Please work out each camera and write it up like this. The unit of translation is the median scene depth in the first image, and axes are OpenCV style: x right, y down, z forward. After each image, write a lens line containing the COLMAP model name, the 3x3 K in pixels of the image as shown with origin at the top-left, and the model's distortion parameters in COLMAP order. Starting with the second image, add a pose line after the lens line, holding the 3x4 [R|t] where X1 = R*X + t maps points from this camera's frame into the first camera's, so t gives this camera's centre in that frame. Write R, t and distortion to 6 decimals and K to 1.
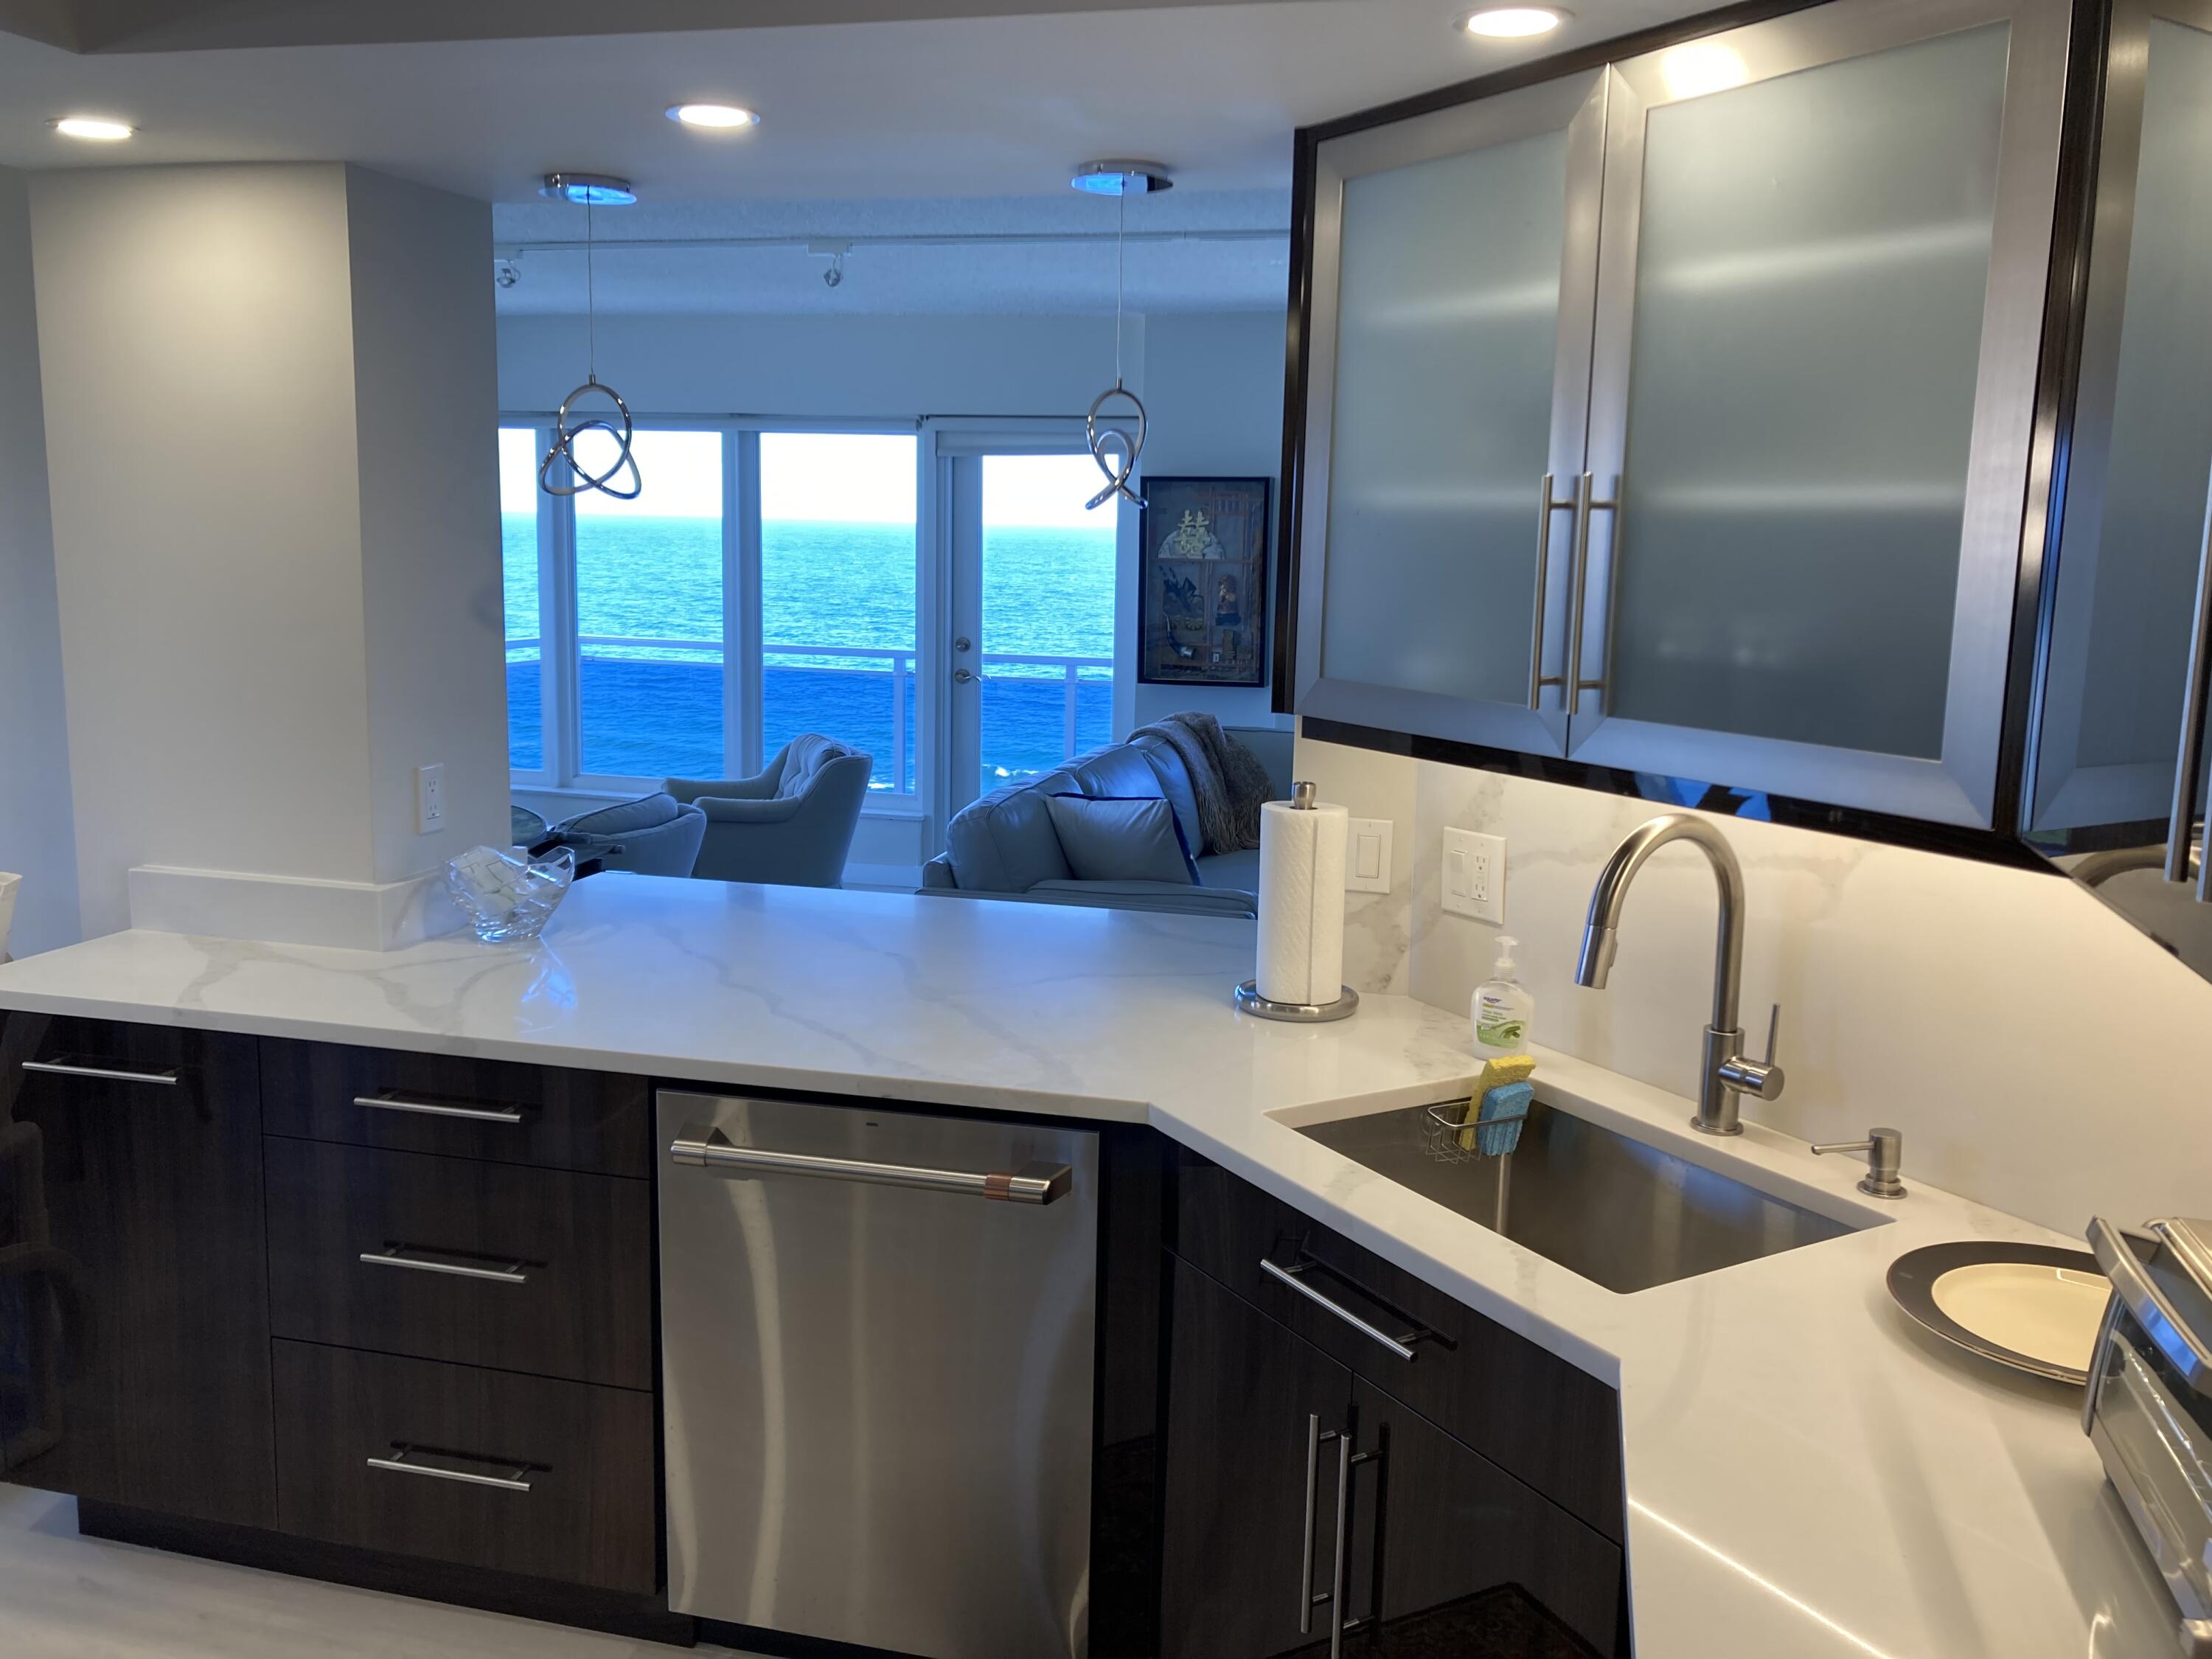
lens RADIAL K [[1827.0, 0, 1105.8], [0, 1827.0, 819.8], [0, 0, 1]] dist [0.052982, -0.054677]
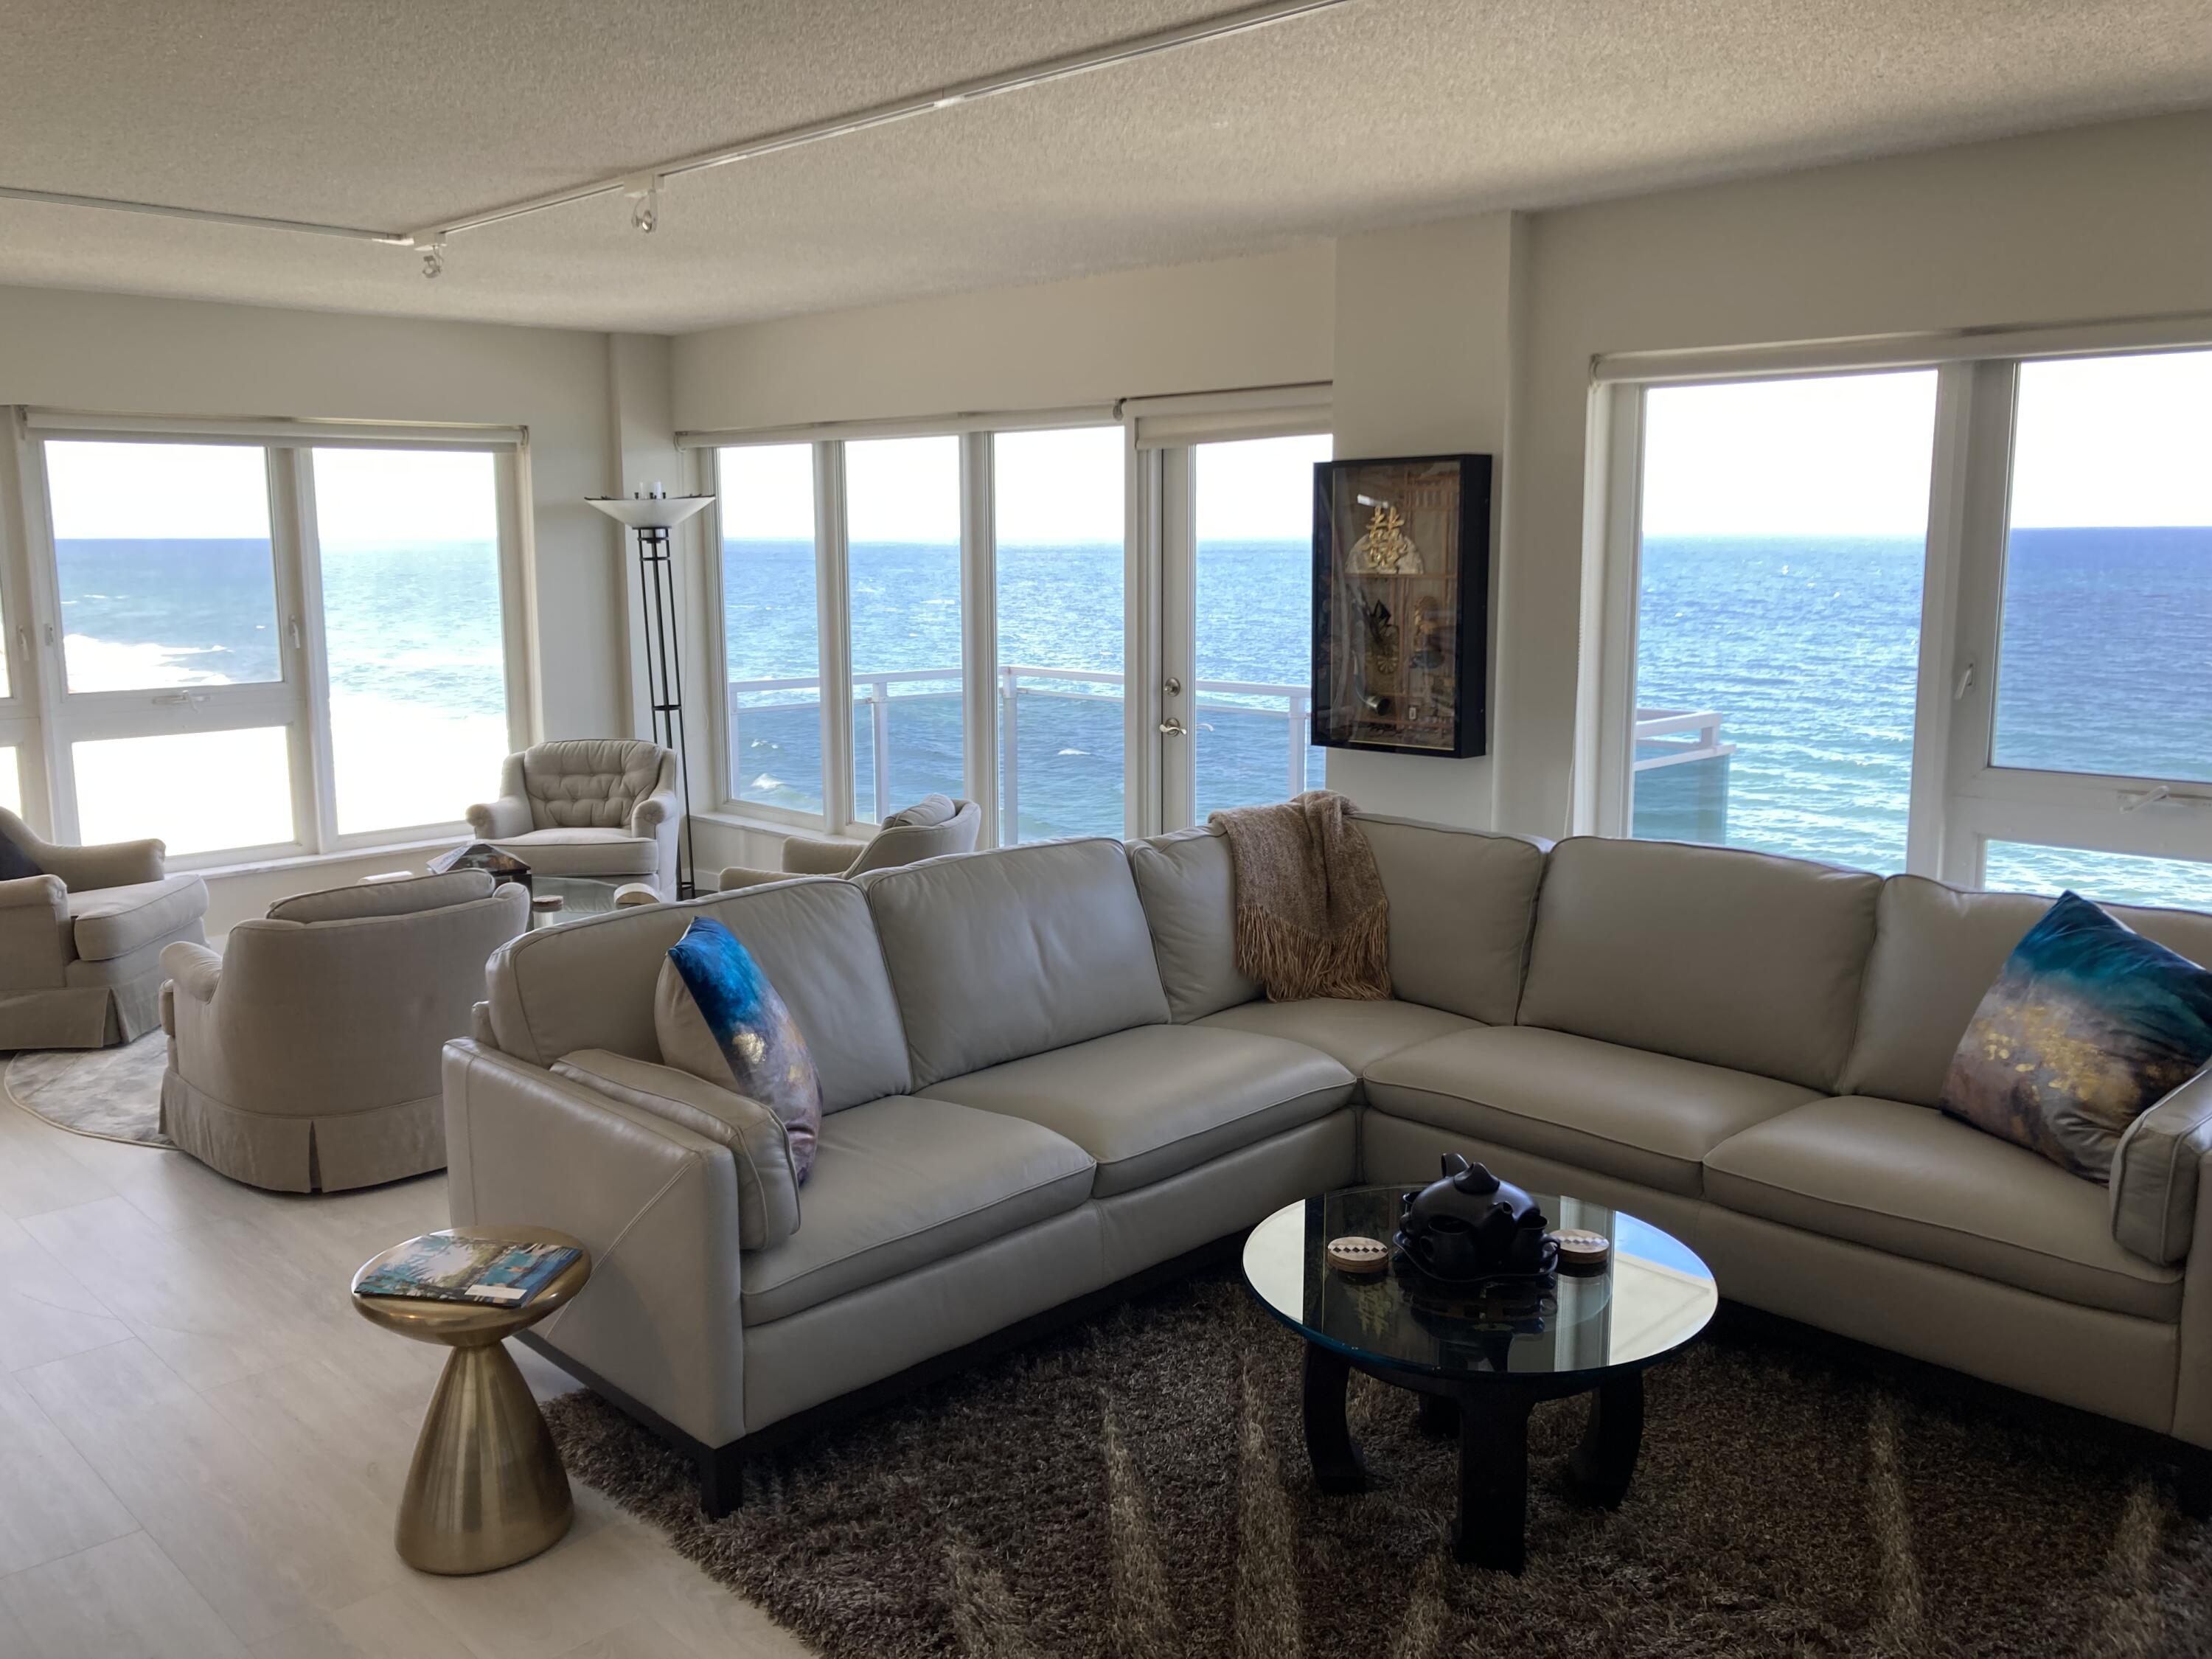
lens RADIAL K [[1827.0, 0, 1071.0], [0, 1827.0, 796.8], [0, 0, 1]] dist [0.052982, -0.054677]
pose [[0.854290, 0.048610, -0.517519, 0.850210], [-0.059707, 0.998204, -0.004800, -0.122227], [0.516357, 0.035000, 0.855658, 0.890968]]
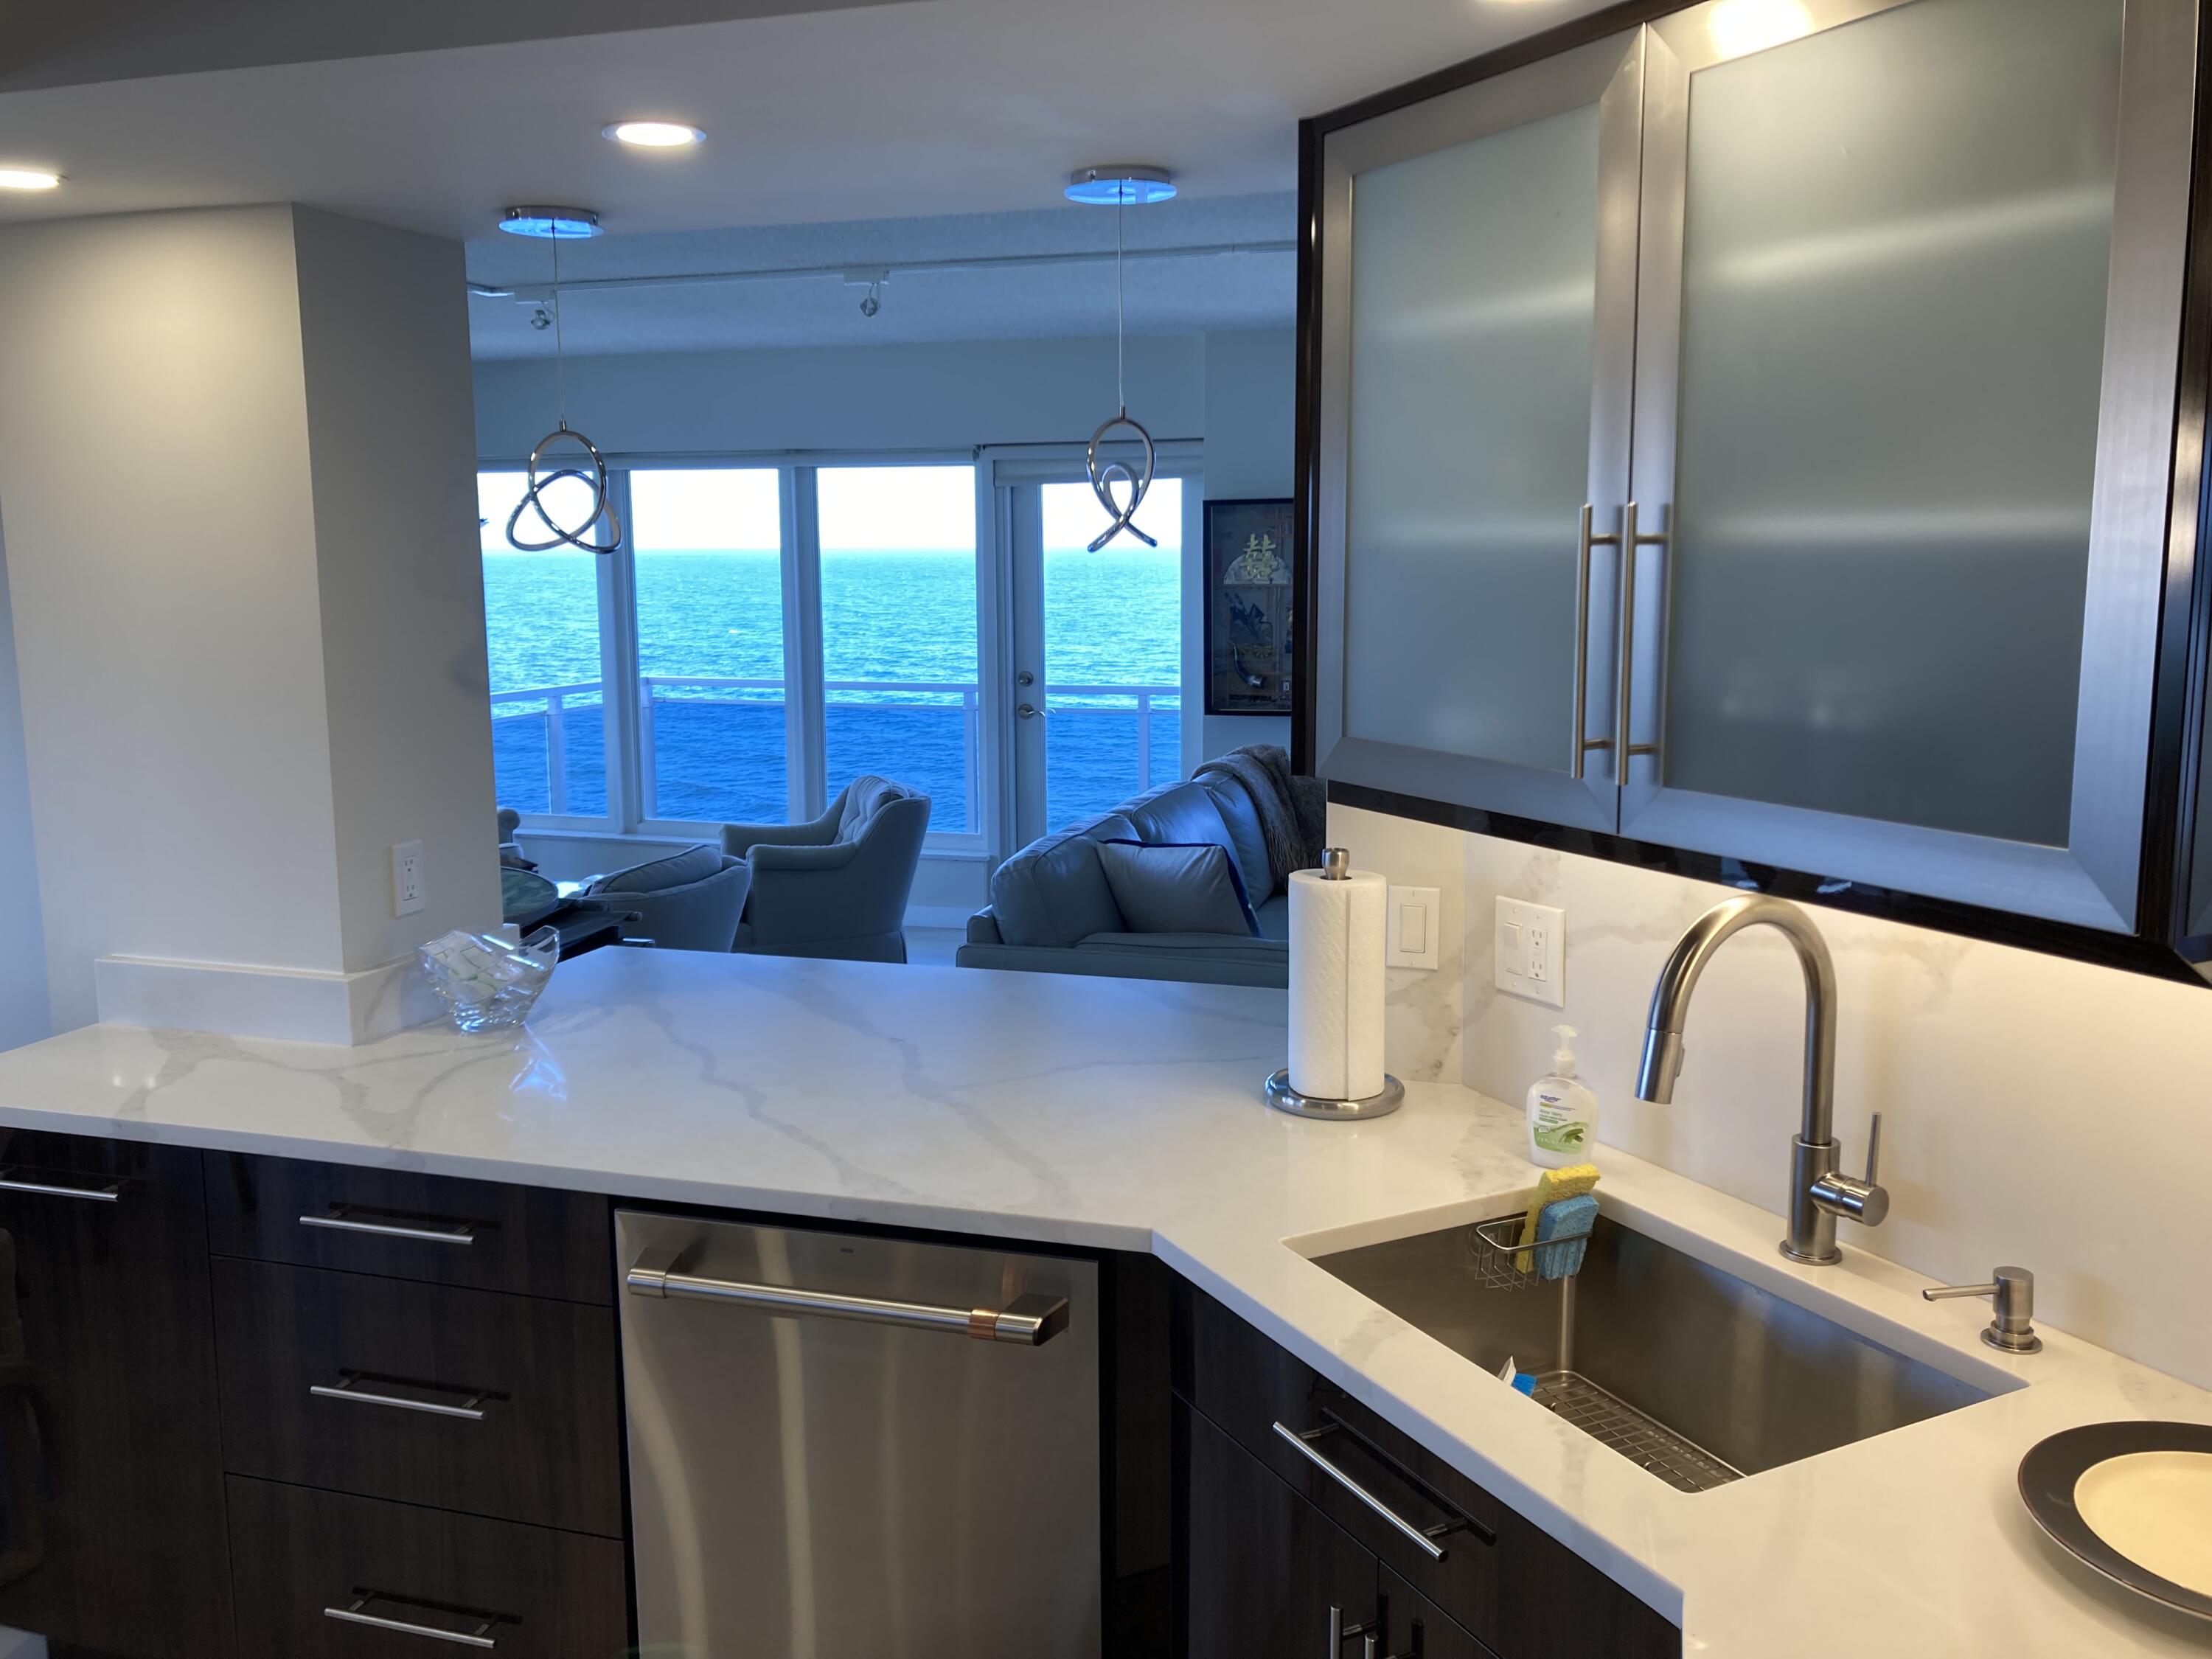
lens RADIAL K [[1827.0, 0, 1098.6], [0, 1827.0, 823.1], [0, 0, 1]] dist [0.052982, -0.054677]
pose [[0.998019, -0.021002, -0.059298, 0.046920], [0.020505, 0.999749, -0.008975, -0.028219], [0.059472, 0.007742, 0.998200, 0.101288]]
